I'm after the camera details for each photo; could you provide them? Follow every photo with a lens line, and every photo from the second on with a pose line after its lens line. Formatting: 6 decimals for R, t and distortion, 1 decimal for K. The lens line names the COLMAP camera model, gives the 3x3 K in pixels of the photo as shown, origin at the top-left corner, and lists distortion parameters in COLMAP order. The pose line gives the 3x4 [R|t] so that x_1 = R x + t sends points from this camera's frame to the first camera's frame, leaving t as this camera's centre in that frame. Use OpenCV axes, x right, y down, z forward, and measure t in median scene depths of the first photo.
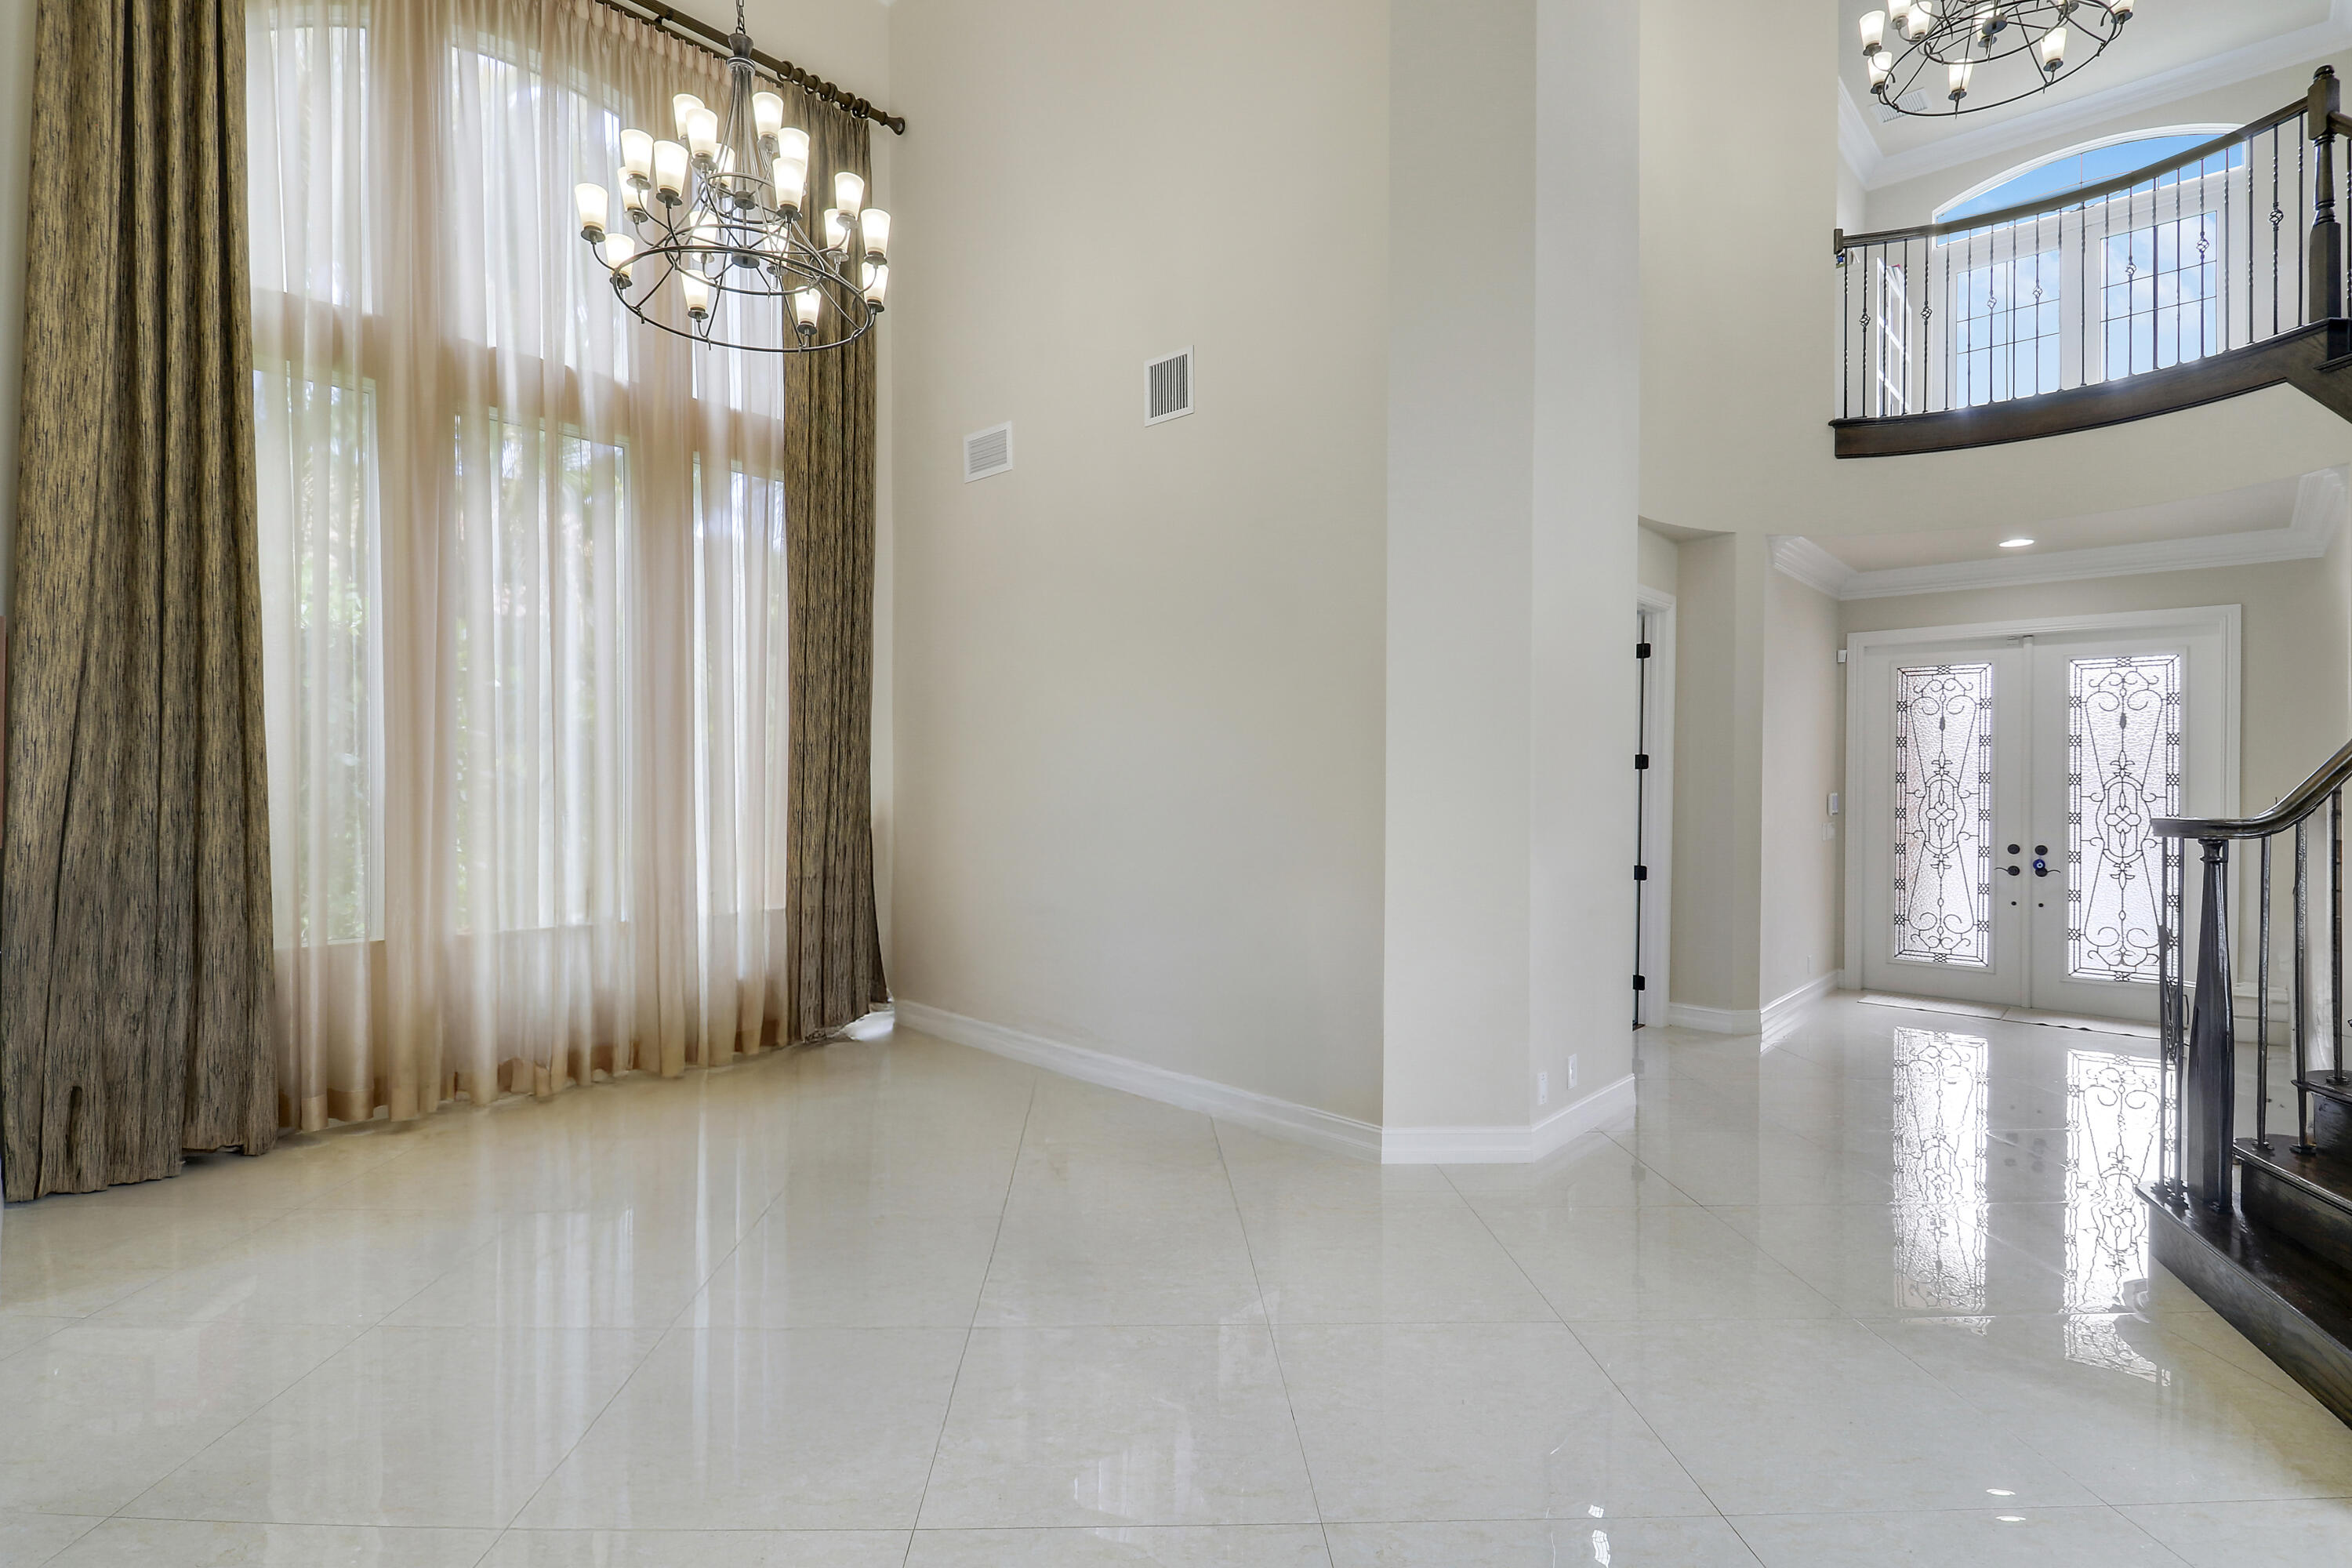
lens RADIAL K [[1115.3, 0, 1164.0], [0, 1115.3, 786.0], [0, 0, 1]] dist [-0.005499, -0.006123]
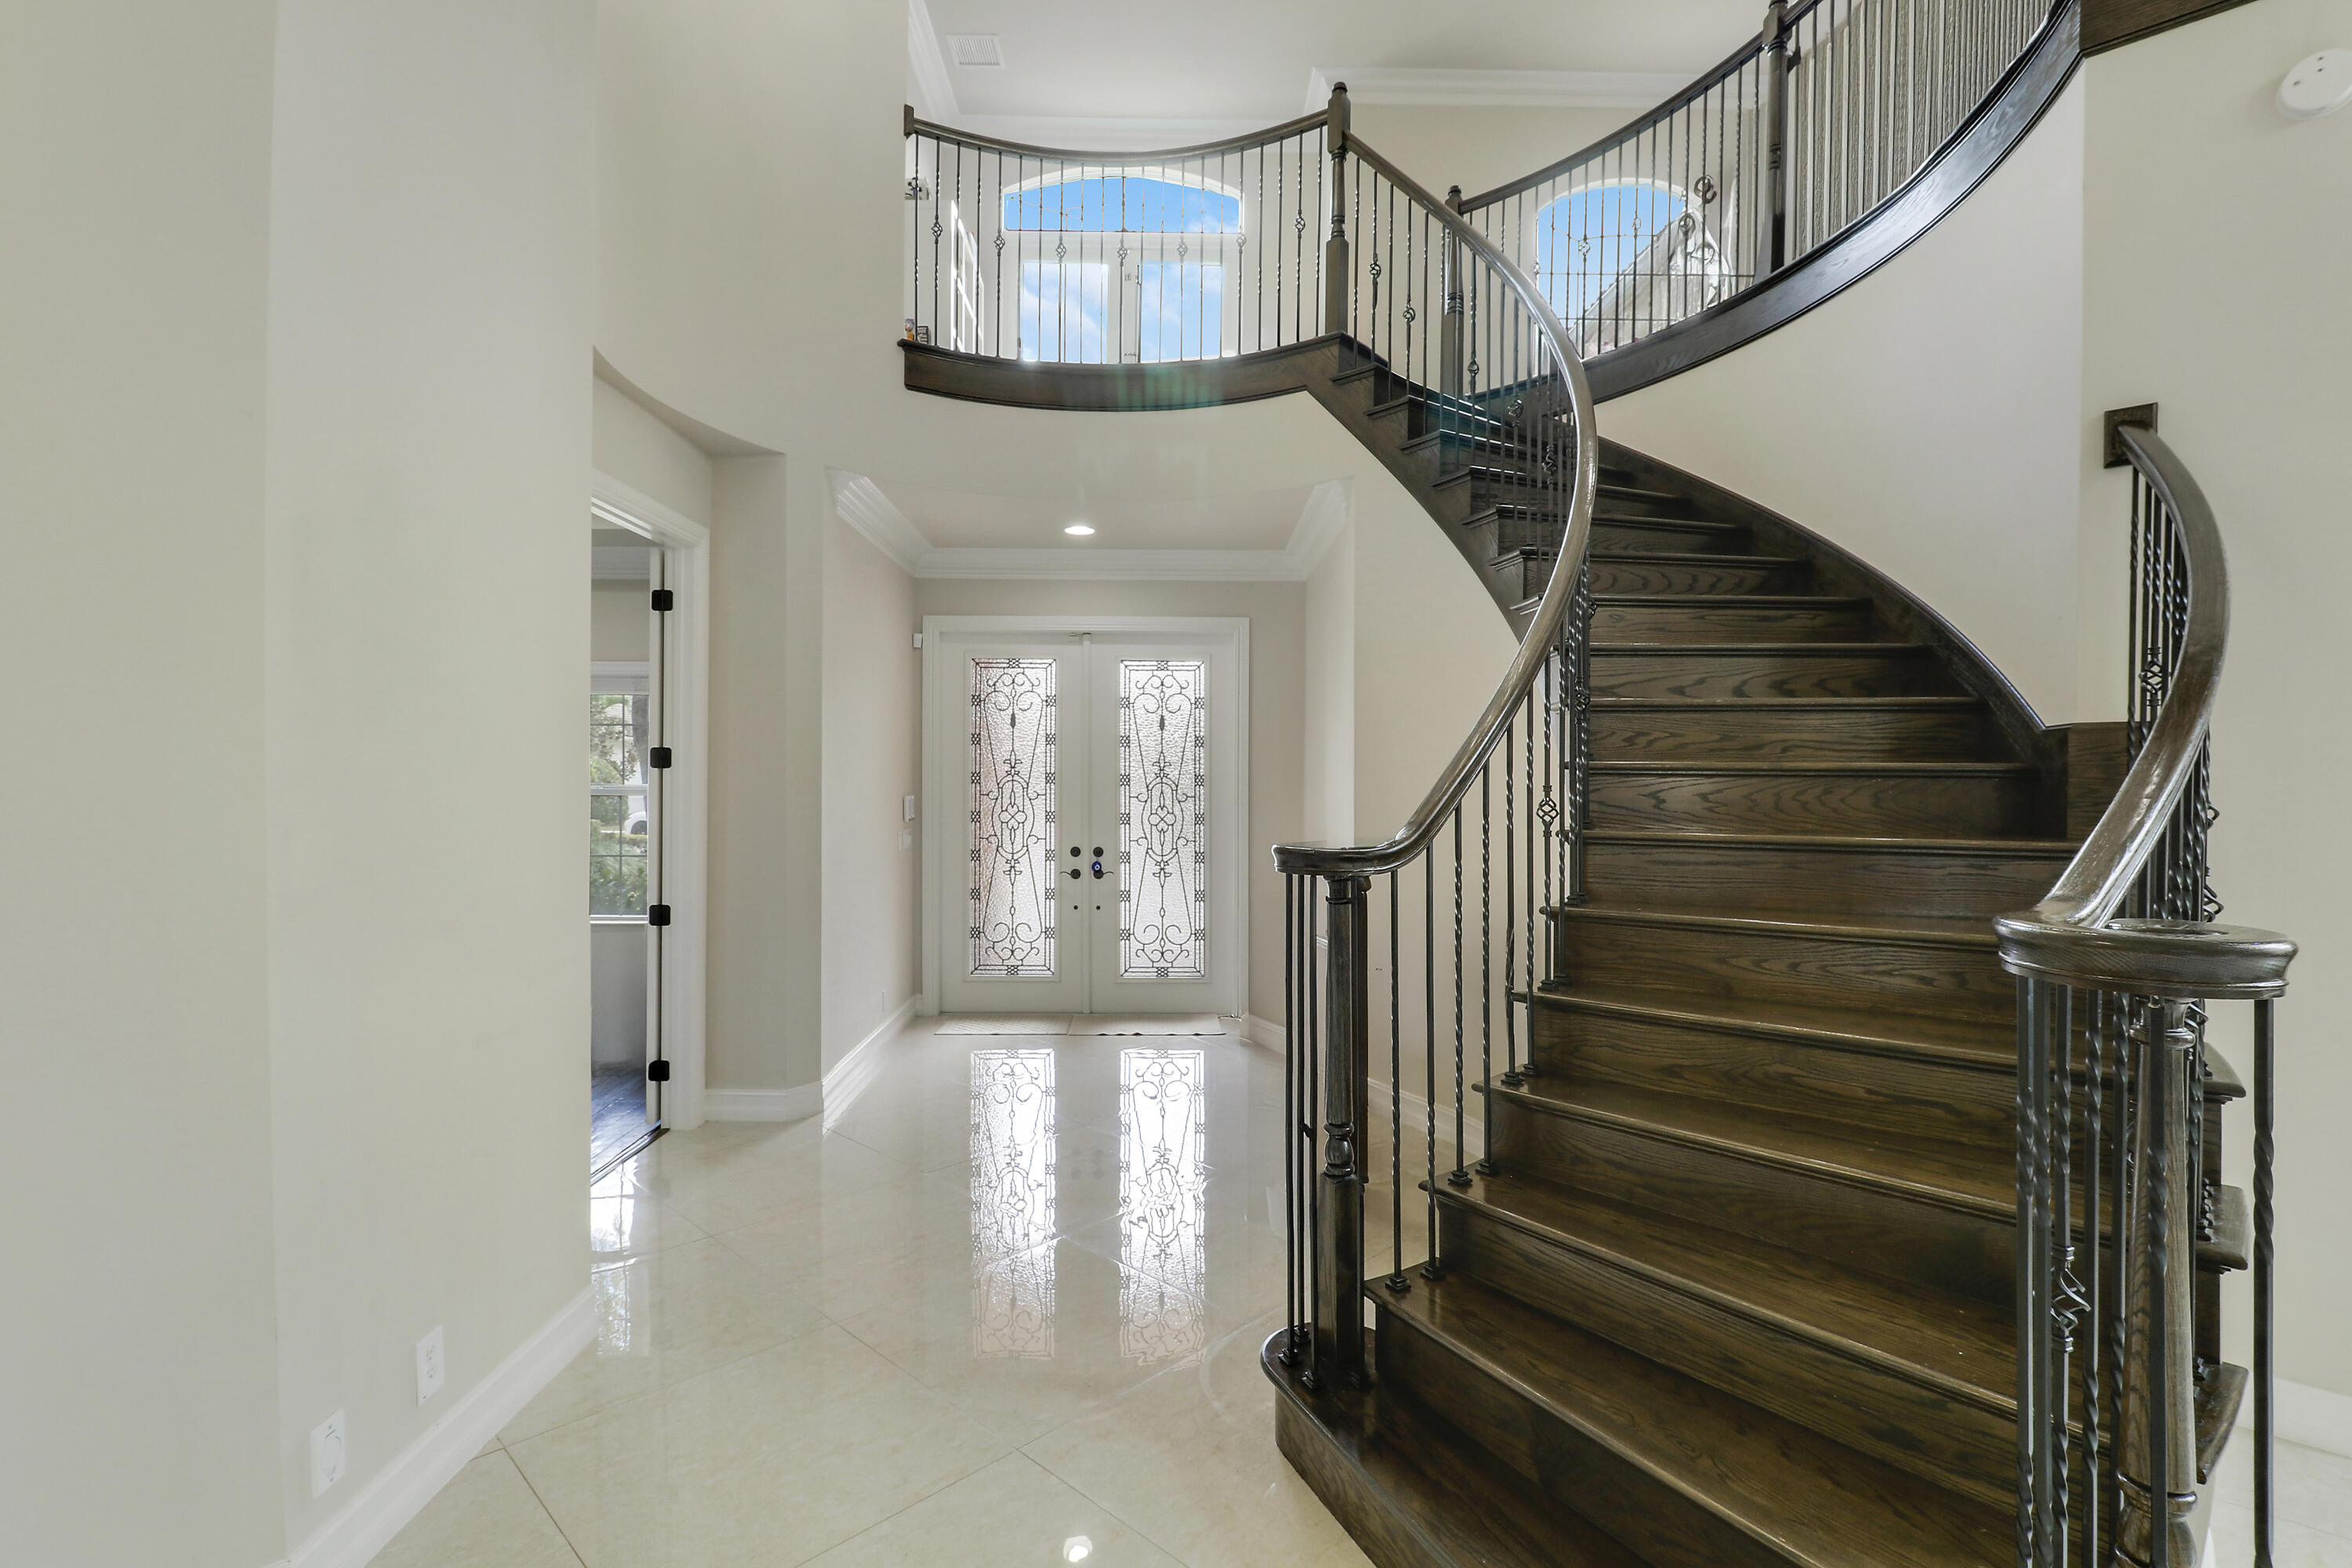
lens RADIAL K [[1115.3, 0, 1206.3], [0, 1115.3, 796.3], [0, 0, 1]] dist [-0.005499, -0.006123]
pose [[0.702351, -0.013220, 0.711708, 0.171491], [0.002088, 0.999861, 0.016512, -0.008419], [-0.711828, -0.010111, 0.702281, 0.262819]]
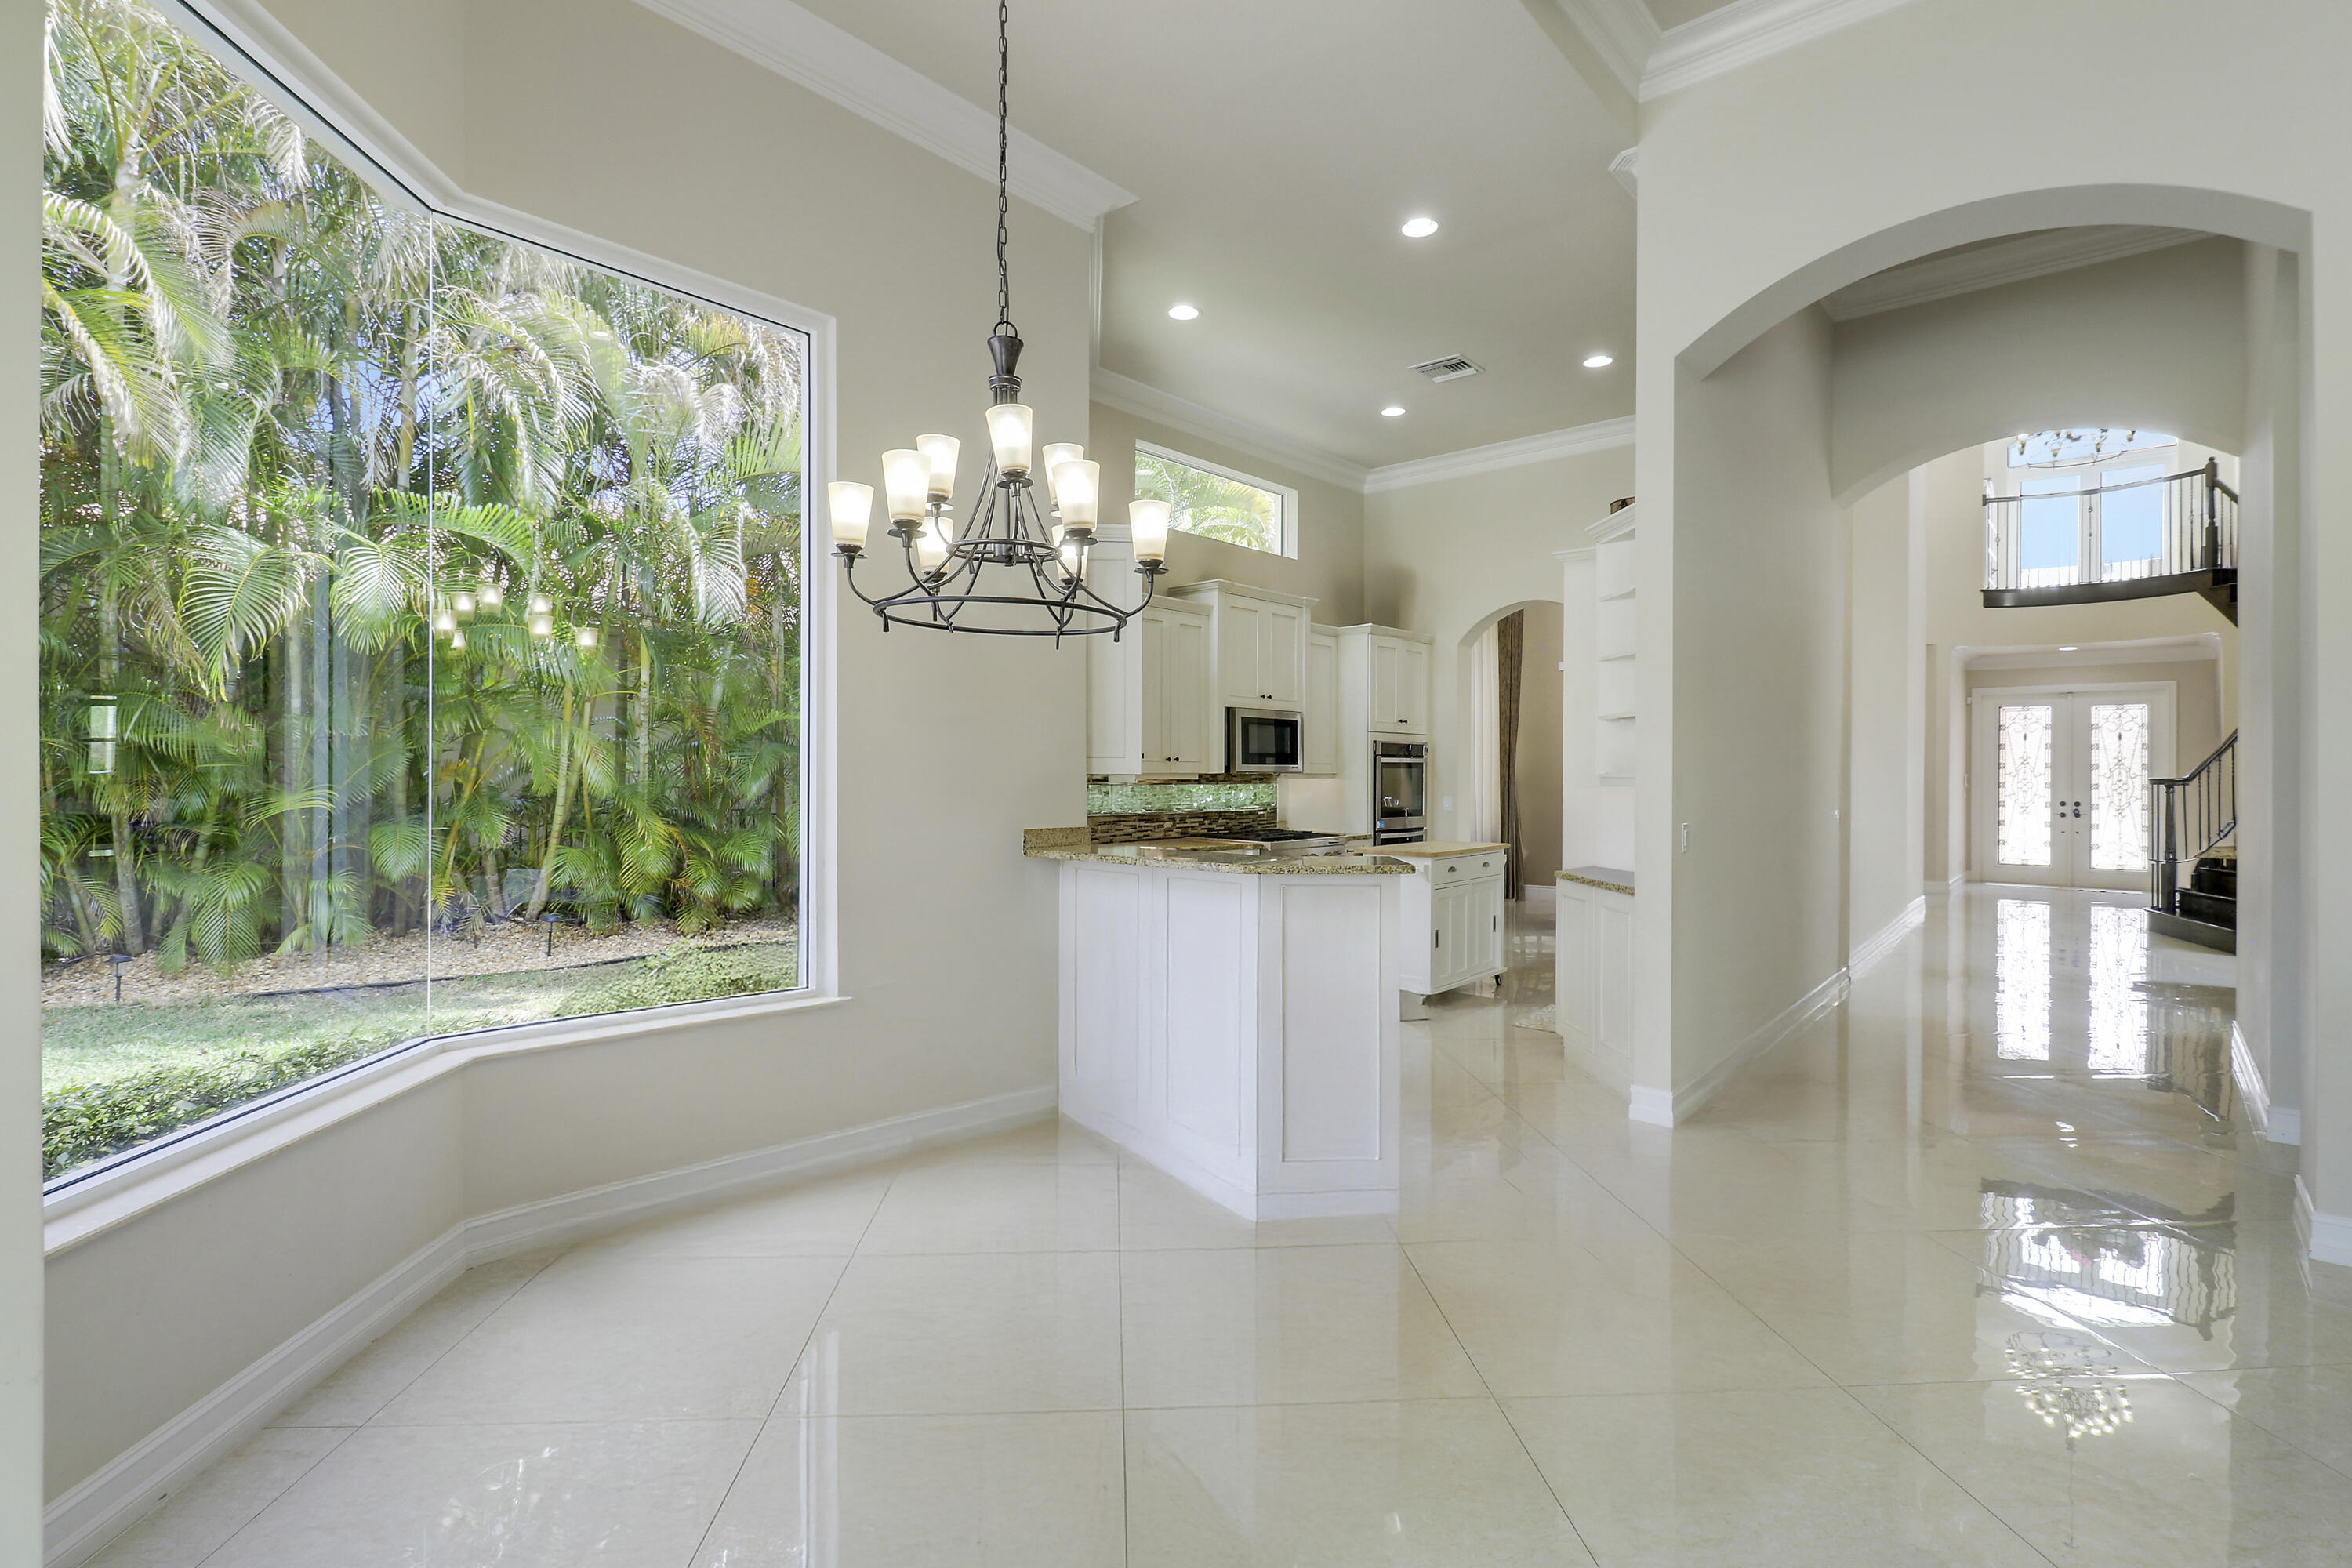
lens RADIAL K [[1115.3, 0, 1197.7], [0, 1115.3, 759.5], [0, 0, 1]] dist [-0.005499, -0.006123]
pose [[0.998822, 0.003181, 0.048427, -0.909313], [-0.002402, 0.999867, -0.016130, 0.017910], [-0.048472, 0.015994, 0.998696, -0.931376]]
